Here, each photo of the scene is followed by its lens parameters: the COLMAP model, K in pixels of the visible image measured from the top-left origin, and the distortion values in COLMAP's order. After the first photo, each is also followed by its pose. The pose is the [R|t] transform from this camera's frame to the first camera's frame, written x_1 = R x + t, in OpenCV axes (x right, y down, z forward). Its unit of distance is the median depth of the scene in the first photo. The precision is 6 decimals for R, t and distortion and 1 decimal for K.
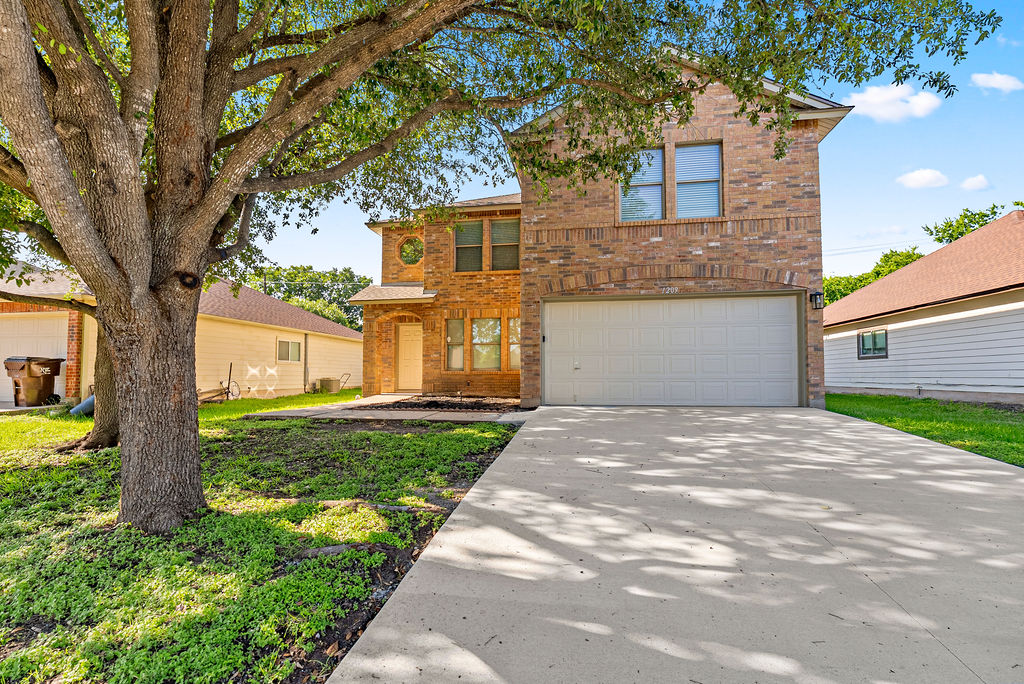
lens RADIAL K [[468.7, 0, 518.9], [0, 468.7, 358.4], [0, 0, 1]] dist [-0.000135, -0.000355]
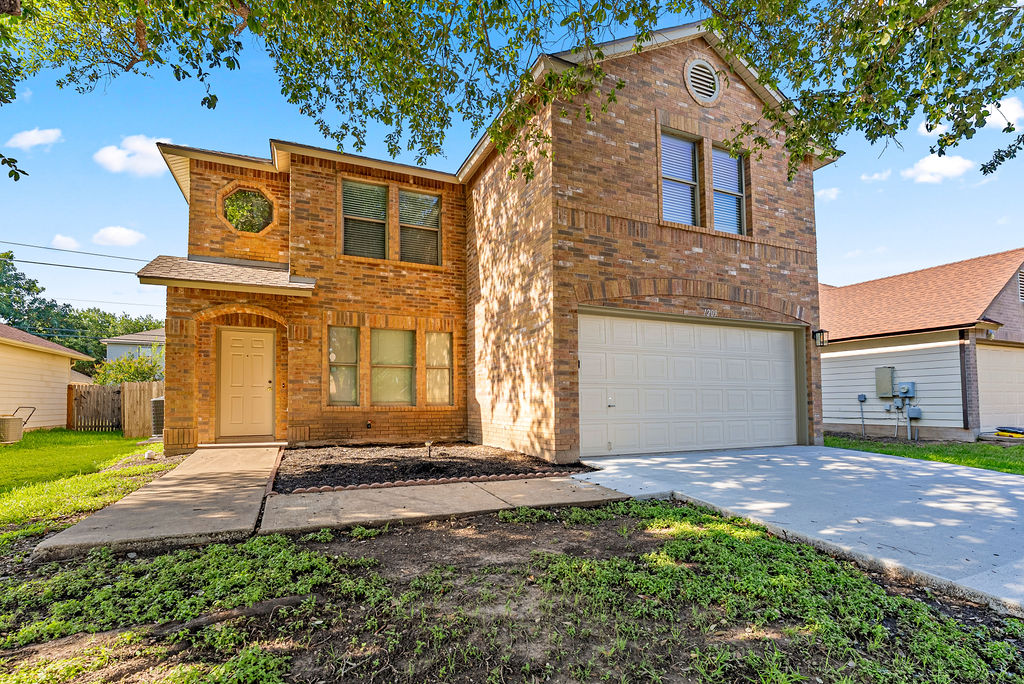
lens RADIAL K [[468.7, 0, 480.1], [0, 468.7, 386.0], [0, 0, 1]] dist [-0.000135, -0.000355]
pose [[0.846810, 0.017540, 0.531606, -0.453396], [-0.019086, 0.999815, -0.002586, -0.004363], [-0.531552, -0.007956, 0.846988, 0.486658]]
